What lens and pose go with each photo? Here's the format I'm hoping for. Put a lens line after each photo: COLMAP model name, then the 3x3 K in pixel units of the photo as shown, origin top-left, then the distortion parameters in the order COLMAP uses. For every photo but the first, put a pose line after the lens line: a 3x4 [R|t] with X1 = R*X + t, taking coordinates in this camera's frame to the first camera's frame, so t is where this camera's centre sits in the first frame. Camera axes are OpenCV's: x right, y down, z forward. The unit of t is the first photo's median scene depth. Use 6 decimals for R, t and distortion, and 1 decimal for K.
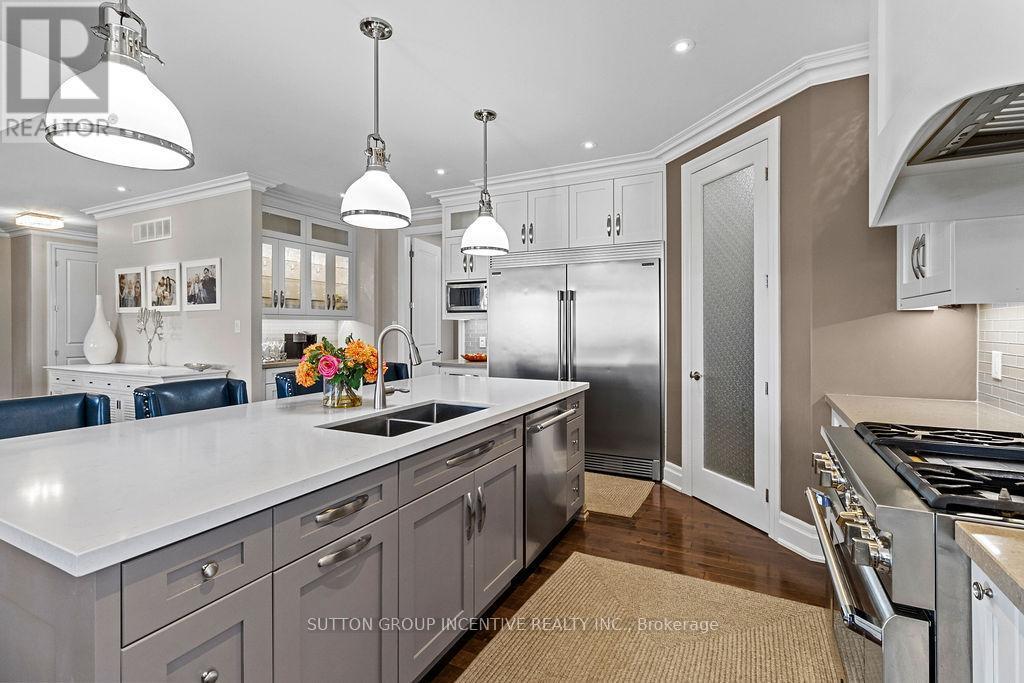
lens RADIAL K [[469.9, 0, 519.6], [0, 469.9, 327.8], [0, 0, 1]] dist [0.001514, 0.000316]
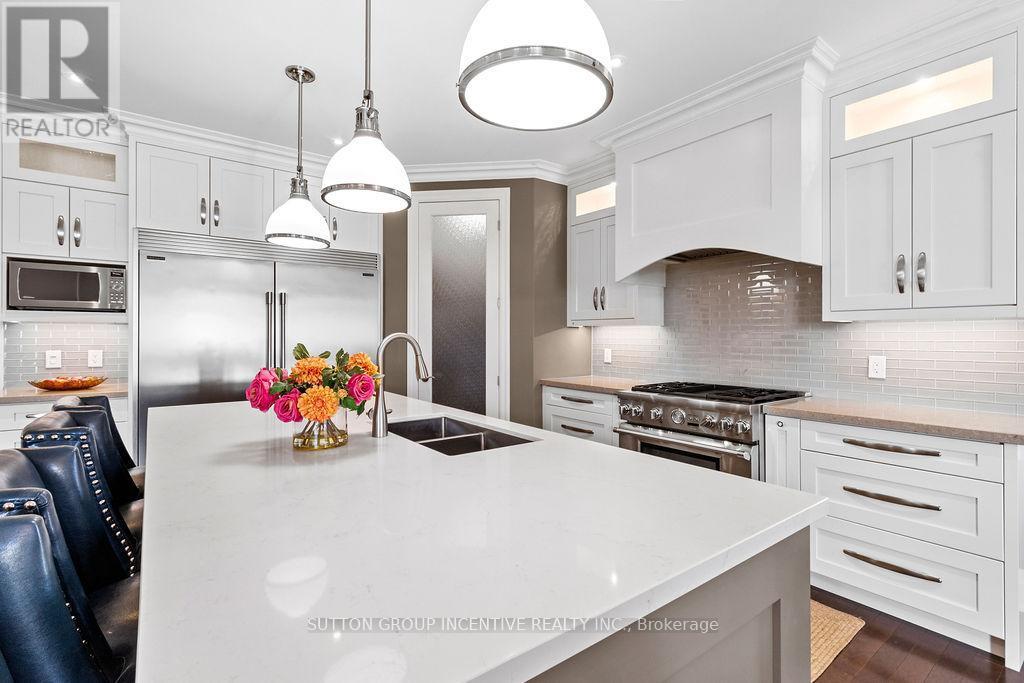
lens RADIAL K [[485.0, 0, 517.9], [0, 485.0, 333.8], [0, 0, 1]] dist [0.003787, 0.000875]
pose [[0.440361, 0.004386, 0.897810, -0.488681], [-0.002002, 0.999990, -0.003904, -0.001980], [-0.897818, -0.000078, 0.440366, 0.216100]]
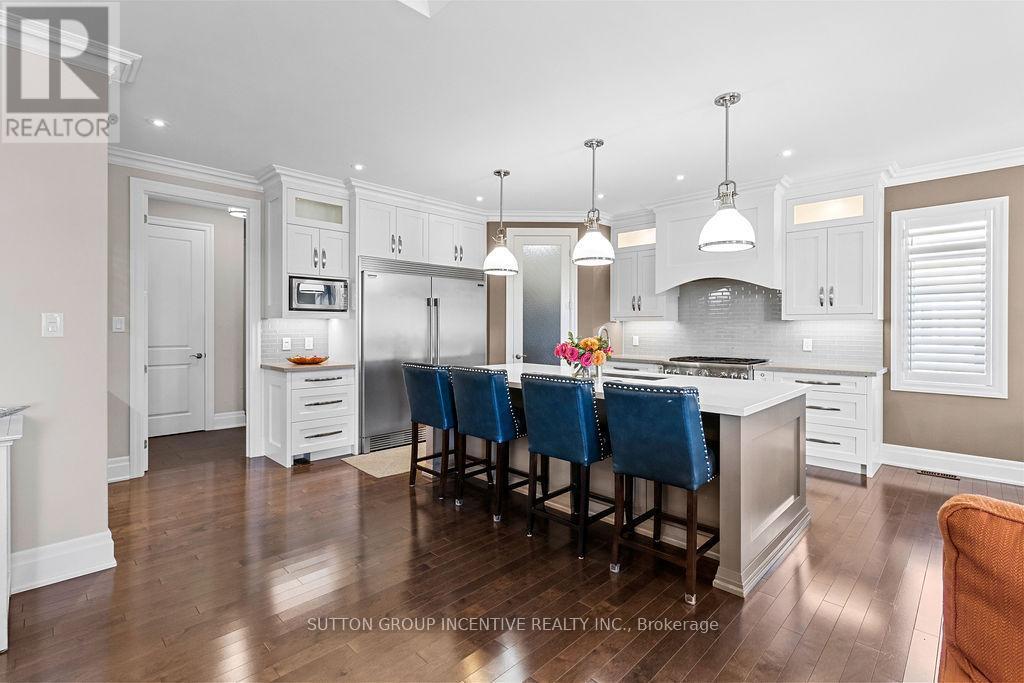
lens RADIAL K [[469.9, 0, 519.6], [0, 469.9, 327.8], [0, 0, 1]] dist [0.001514, 0.000316]
pose [[0.302625, -0.000397, 0.953110, -1.008544], [-0.002291, 0.999997, 0.001144, -0.002088], [-0.953107, -0.002529, 0.302623, 0.394455]]
